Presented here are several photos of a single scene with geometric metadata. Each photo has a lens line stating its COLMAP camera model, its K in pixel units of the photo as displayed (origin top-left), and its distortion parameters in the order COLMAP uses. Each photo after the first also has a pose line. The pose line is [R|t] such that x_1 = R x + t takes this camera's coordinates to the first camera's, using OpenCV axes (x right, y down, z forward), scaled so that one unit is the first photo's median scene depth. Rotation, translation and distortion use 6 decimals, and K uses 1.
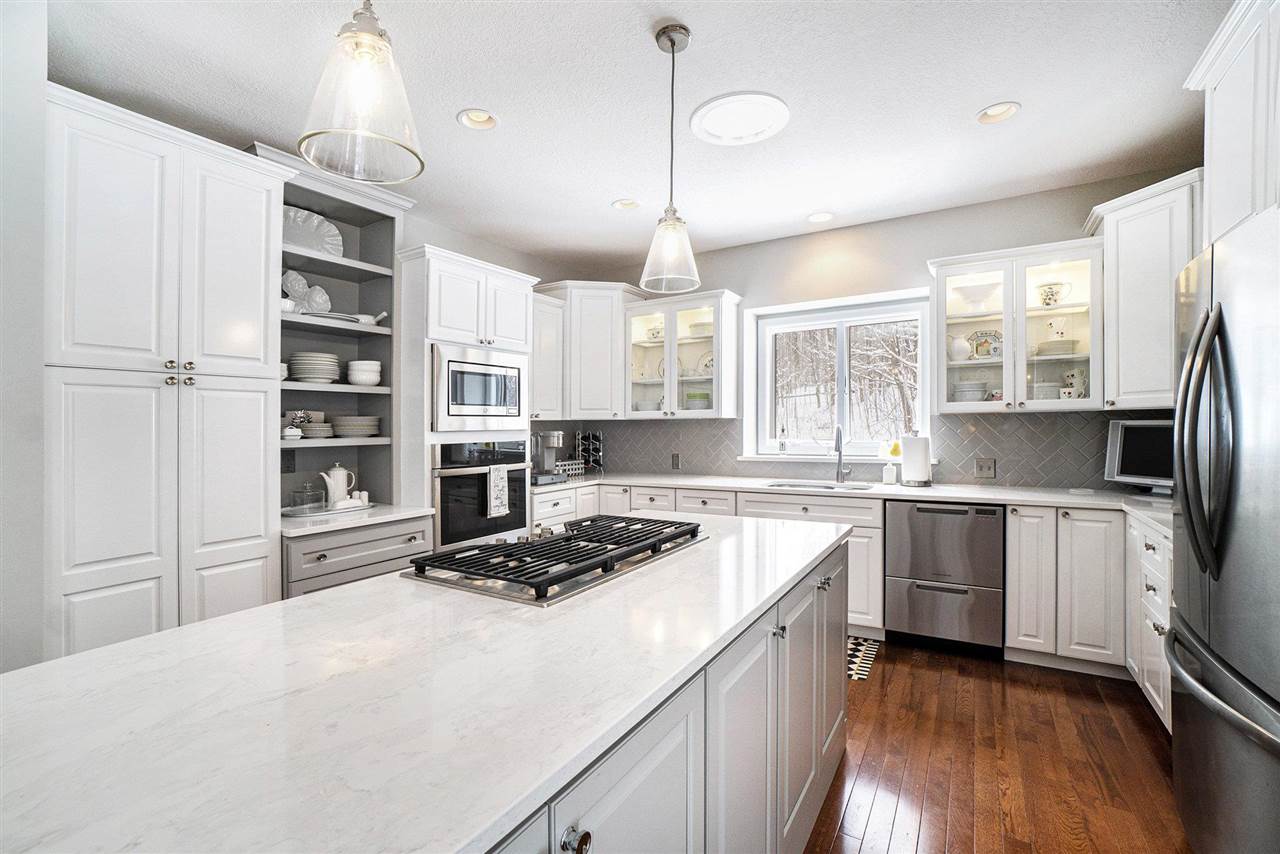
lens RADIAL K [[551.1, 0, 640.0], [0, 551.1, 427.0], [0, 0, 1]] dist [-0.001405, -0.000163]
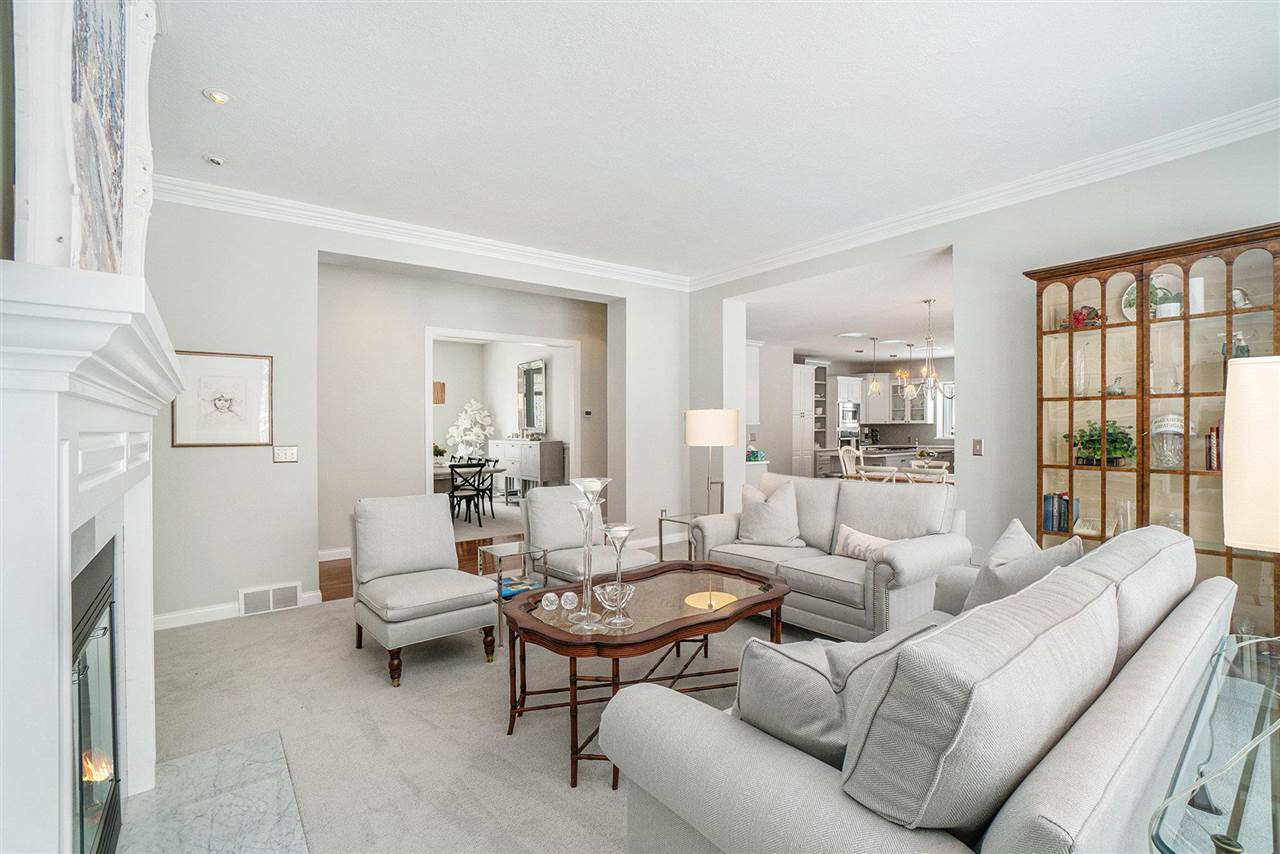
lens RADIAL K [[574.2, 0, 640.0], [0, 574.2, 427.0], [0, 0, 1]] dist [-0.000479, 0.000033]
pose [[0.944843, 0.001949, -0.327517, -0.343767], [-0.004310, 0.999970, -0.006484, 0.034872], [0.327495, 0.007538, 0.944823, -2.752967]]
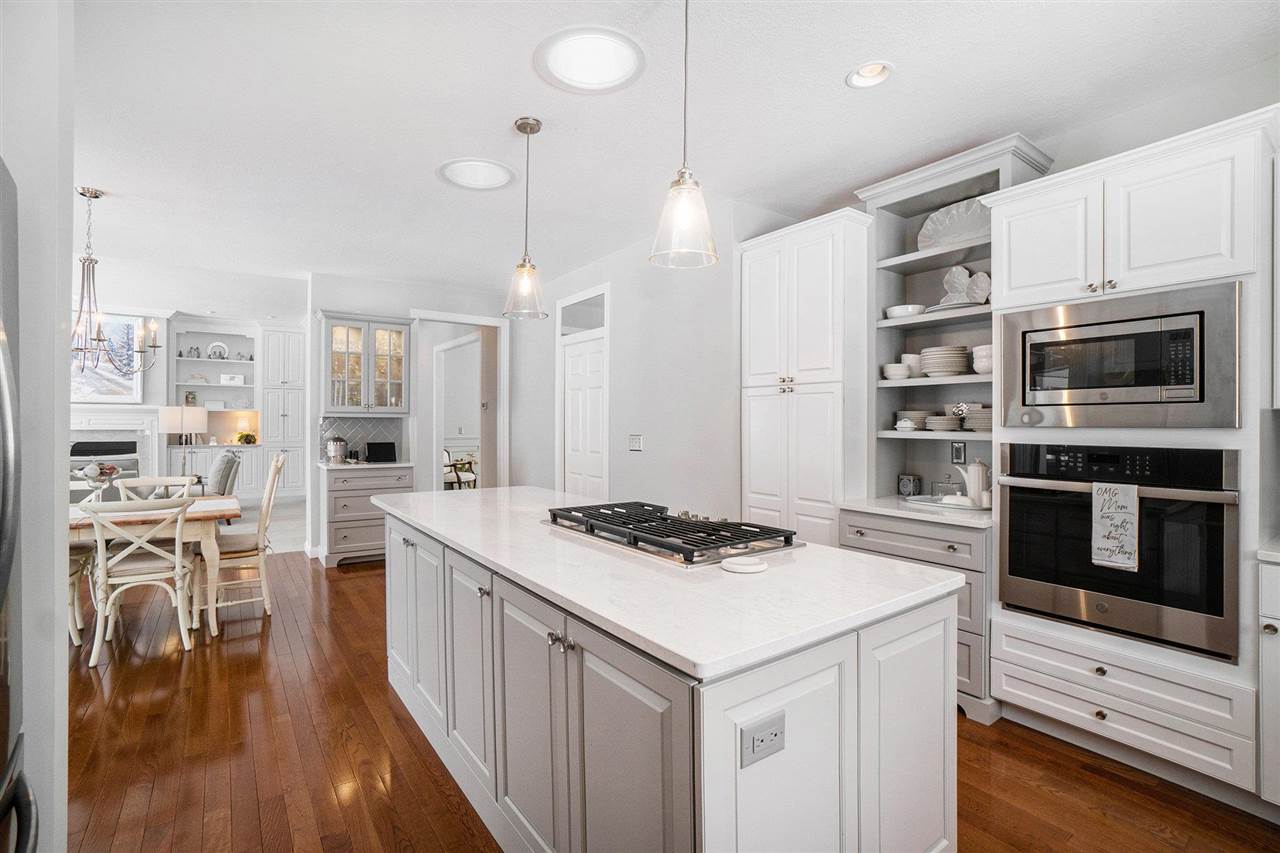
lens RADIAL K [[574.2, 0, 640.0], [0, 574.2, 426.5], [0, 0, 1]] dist [-0.000479, 0.000033]
pose [[-0.375479, 0.001730, -0.926829, 0.537404], [-0.012737, 0.999894, 0.007026, 0.008103], [0.926744, 0.014444, -0.375417, 0.762241]]
